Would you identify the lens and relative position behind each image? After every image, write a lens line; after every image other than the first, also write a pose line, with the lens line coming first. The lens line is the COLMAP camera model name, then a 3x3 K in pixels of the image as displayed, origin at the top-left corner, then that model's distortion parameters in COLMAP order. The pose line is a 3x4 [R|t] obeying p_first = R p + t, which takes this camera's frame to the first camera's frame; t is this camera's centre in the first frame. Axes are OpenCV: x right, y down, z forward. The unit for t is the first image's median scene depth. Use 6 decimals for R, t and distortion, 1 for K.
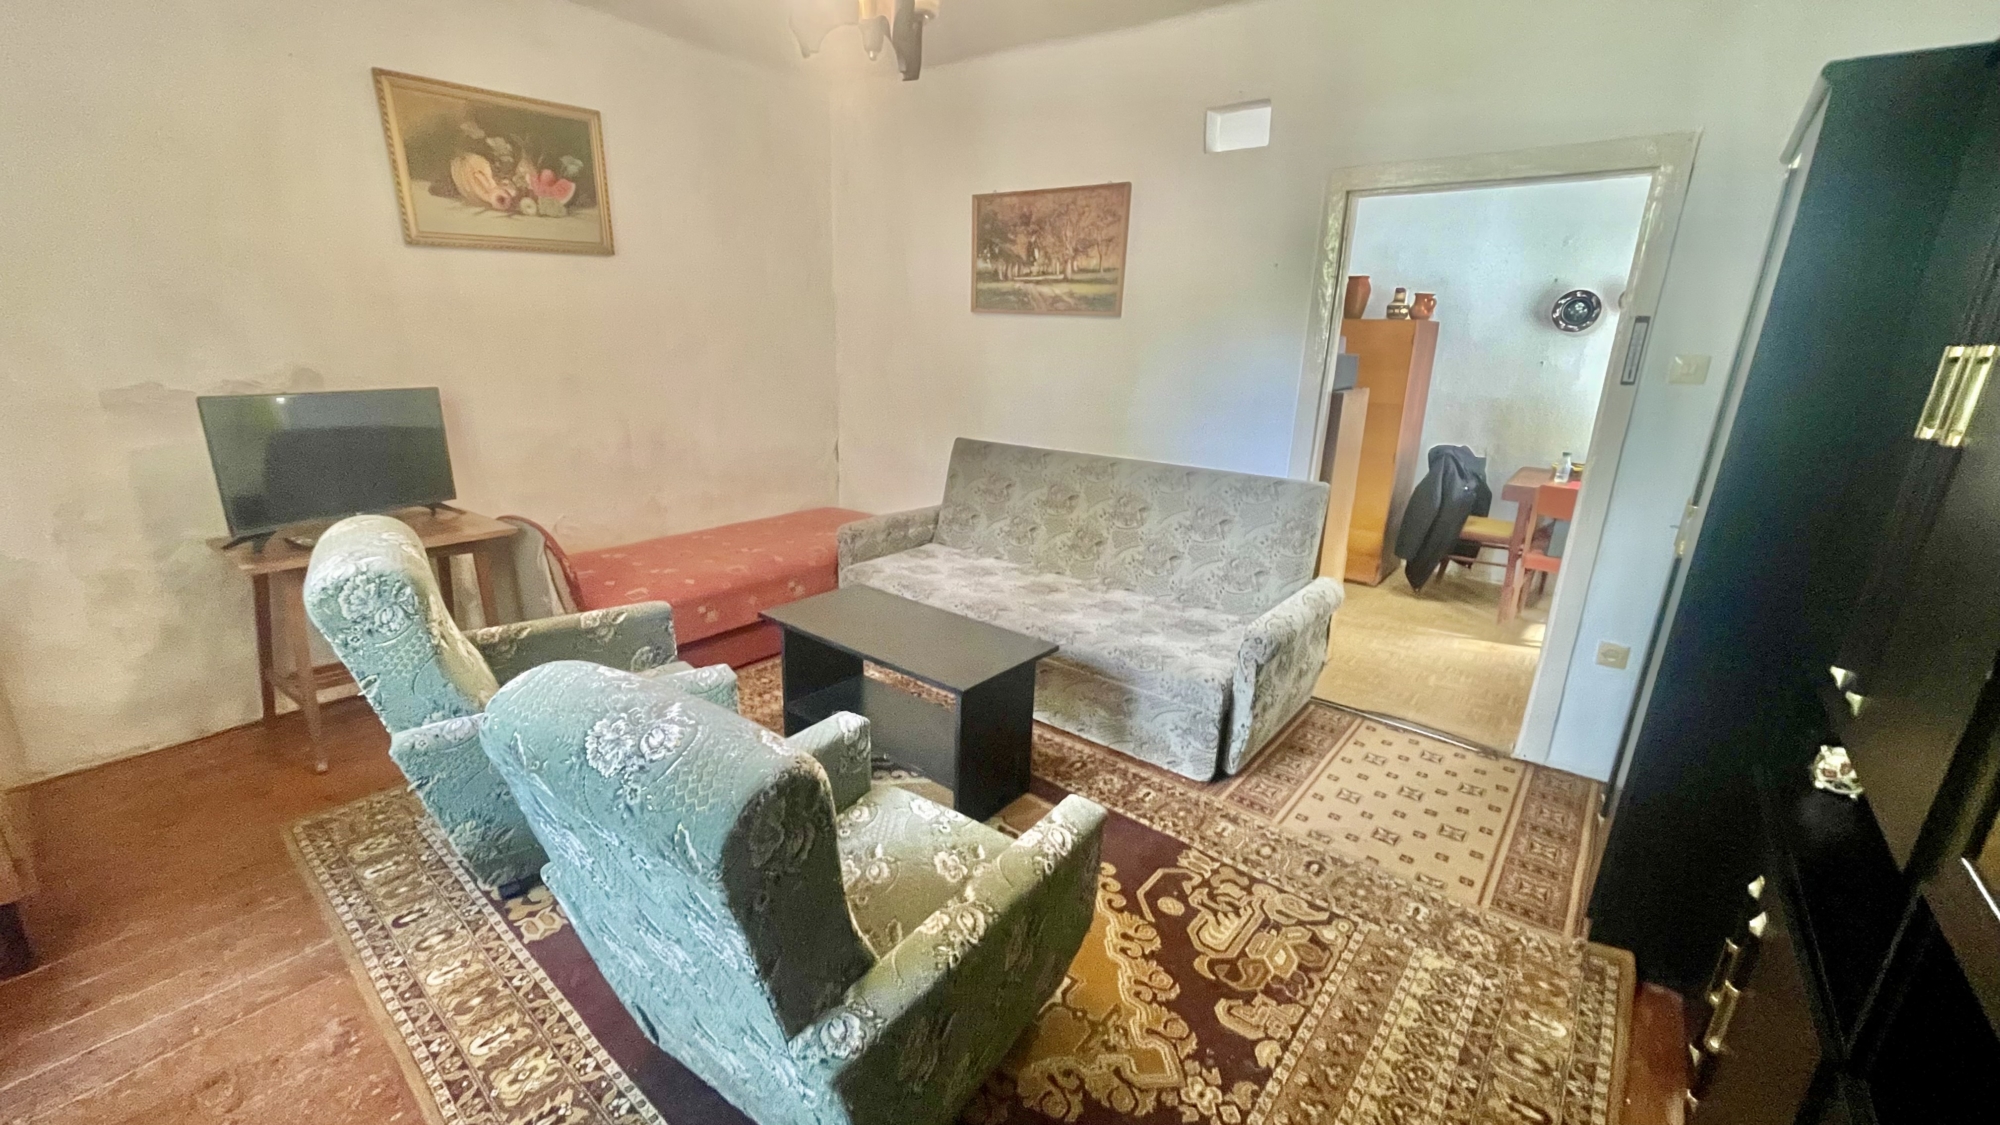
lens RADIAL K [[812.4, 0, 984.7], [0, 812.4, 568.9], [0, 0, 1]] dist [0.003313, 0.000007]
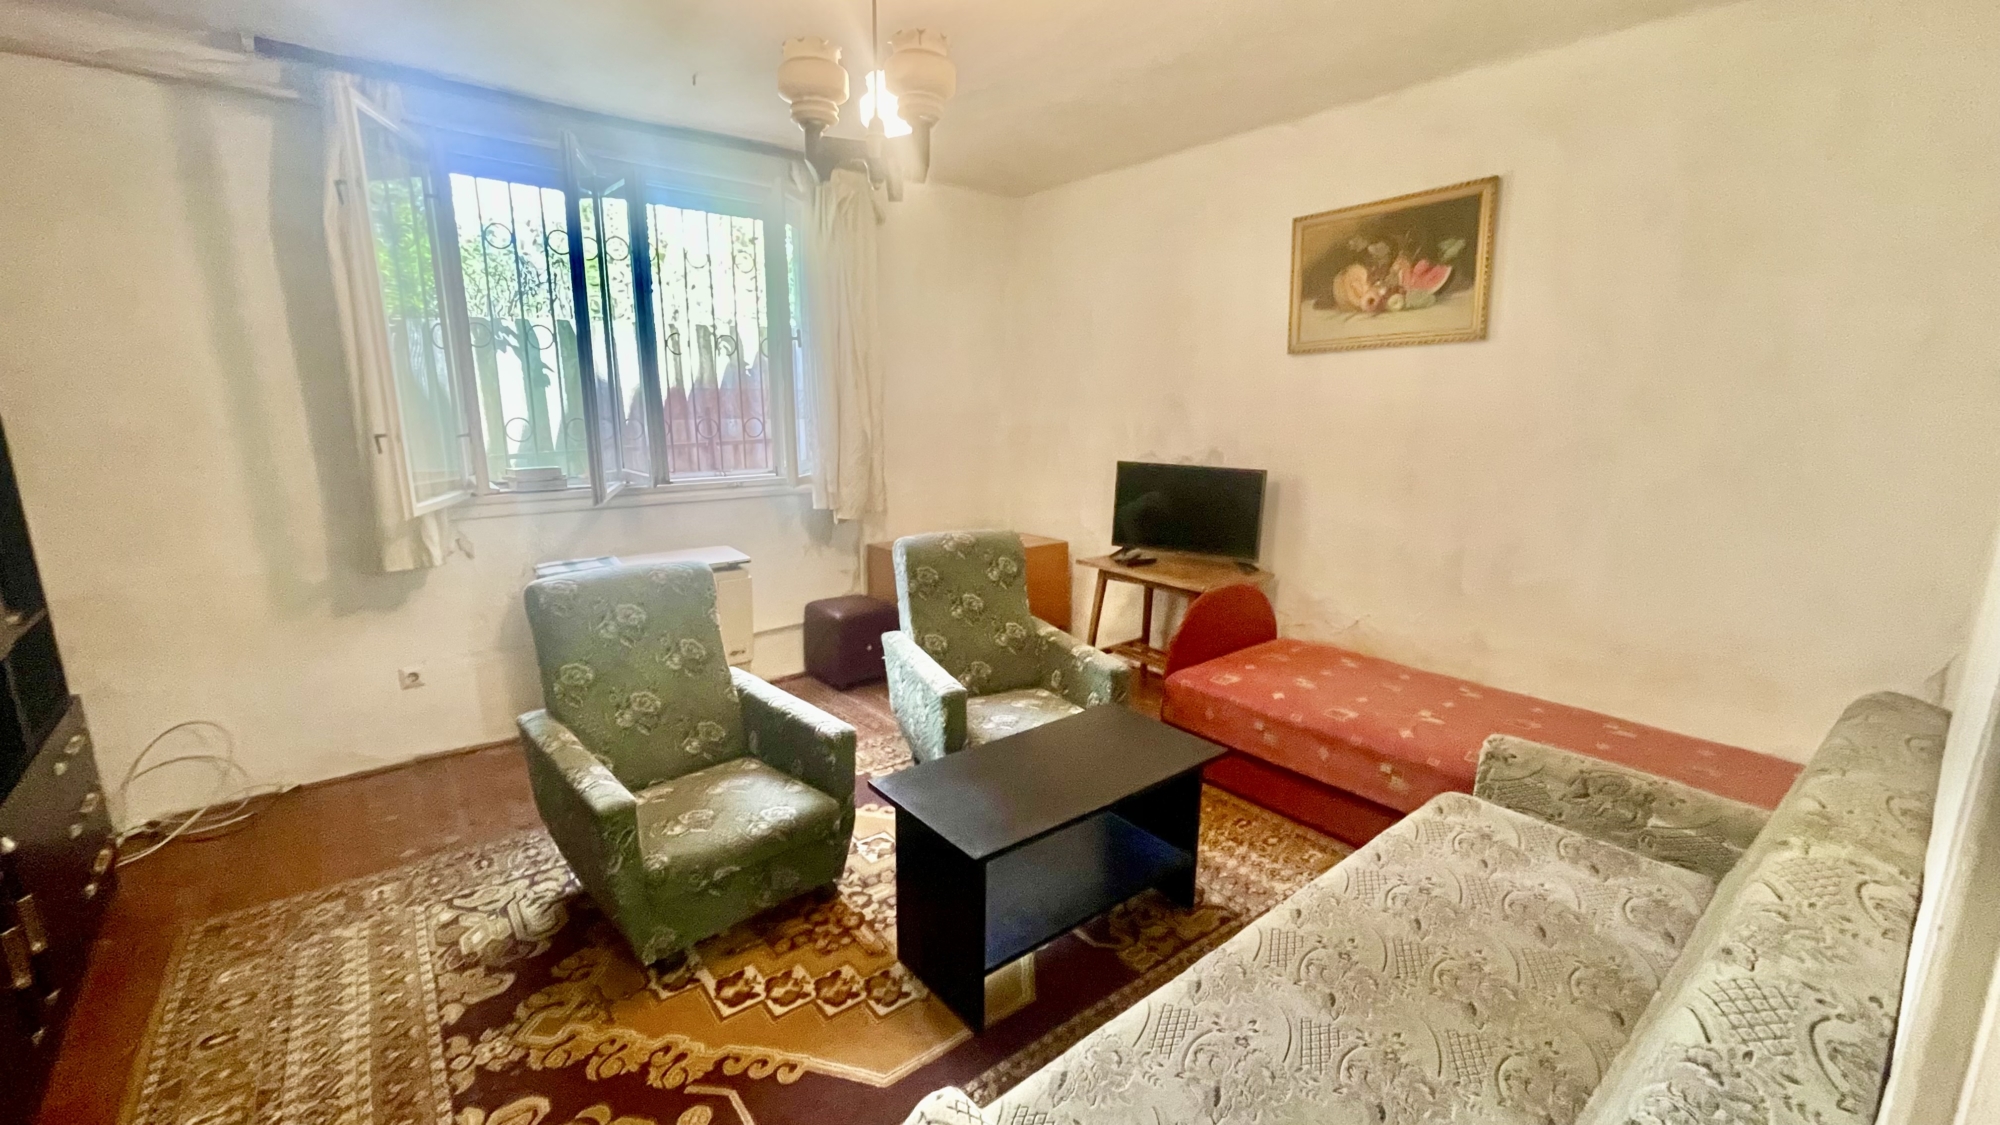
lens RADIAL K [[812.4, 0, 984.7], [0, 812.4, 568.9], [0, 0, 1]] dist [0.003313, 0.000007]
pose [[-0.217017, 0.171011, -0.961072, 0.852677], [-0.294724, 0.927112, 0.231519, -0.352535], [0.930613, 0.333494, -0.150798, 1.228862]]
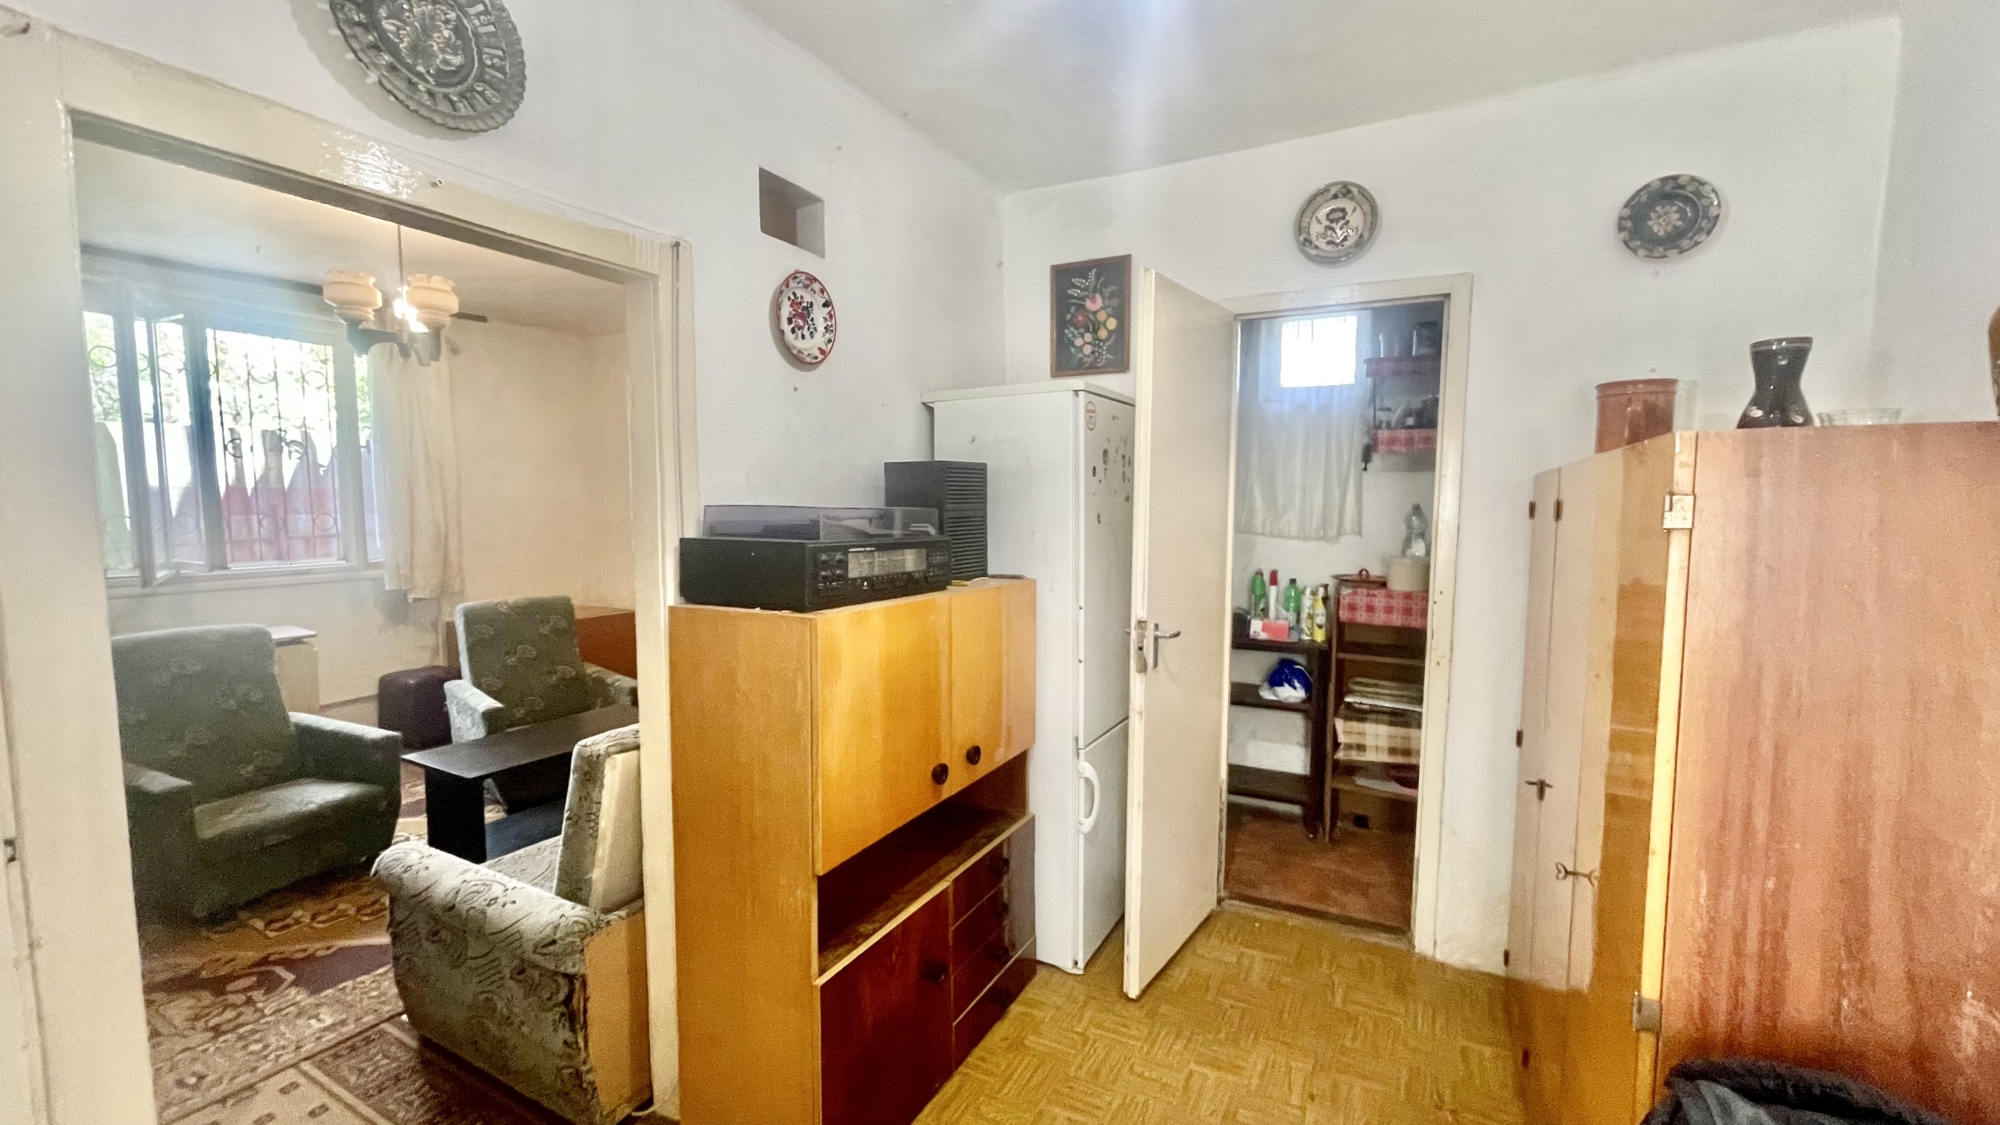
lens RADIAL K [[812.4, 0, 984.7], [0, 812.4, 568.9], [0, 0, 1]] dist [0.003313, 0.000007]
pose [[0.166470, 0.053990, -0.984567, 1.528471], [-0.286969, 0.957932, 0.004009, -0.454817], [0.943365, 0.281872, 0.174961, 1.653211]]
